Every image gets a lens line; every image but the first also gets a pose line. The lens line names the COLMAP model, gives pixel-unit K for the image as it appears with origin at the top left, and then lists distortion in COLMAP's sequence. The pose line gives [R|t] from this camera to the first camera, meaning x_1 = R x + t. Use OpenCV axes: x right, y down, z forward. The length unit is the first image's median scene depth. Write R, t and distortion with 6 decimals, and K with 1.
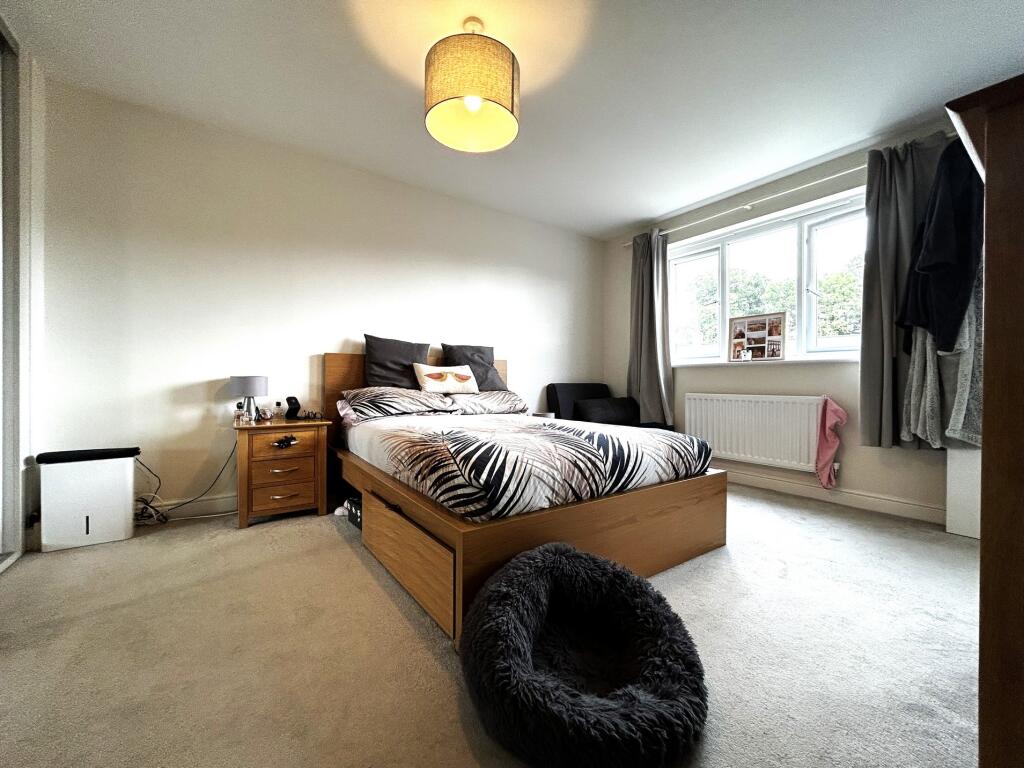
lens RADIAL K [[408.3, 0, 514.7], [0, 408.3, 381.6], [0, 0, 1]] dist [0.000305, -0.000462]
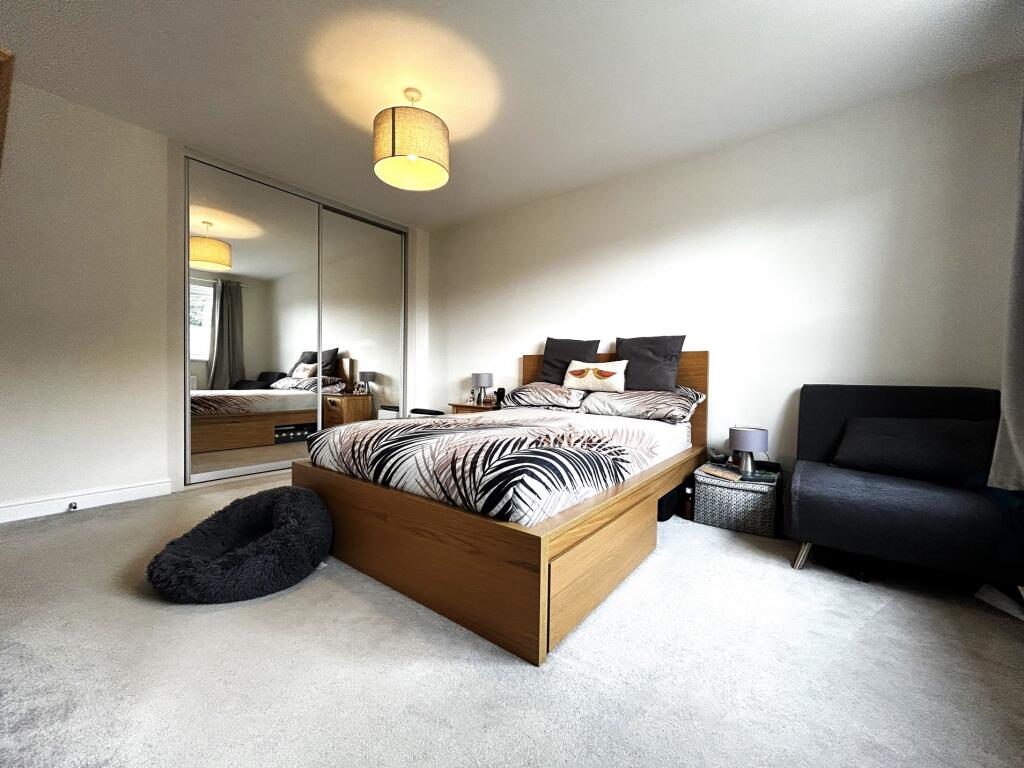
lens RADIAL K [[408.3, 0, 515.0], [0, 408.3, 387.7], [0, 0, 1]] dist [0.000305, -0.000462]
pose [[0.289055, 0.023936, -0.957013, 0.815020], [-0.014109, 0.999685, 0.020741, 0.006016], [0.957208, 0.007507, 0.289302, 0.641360]]
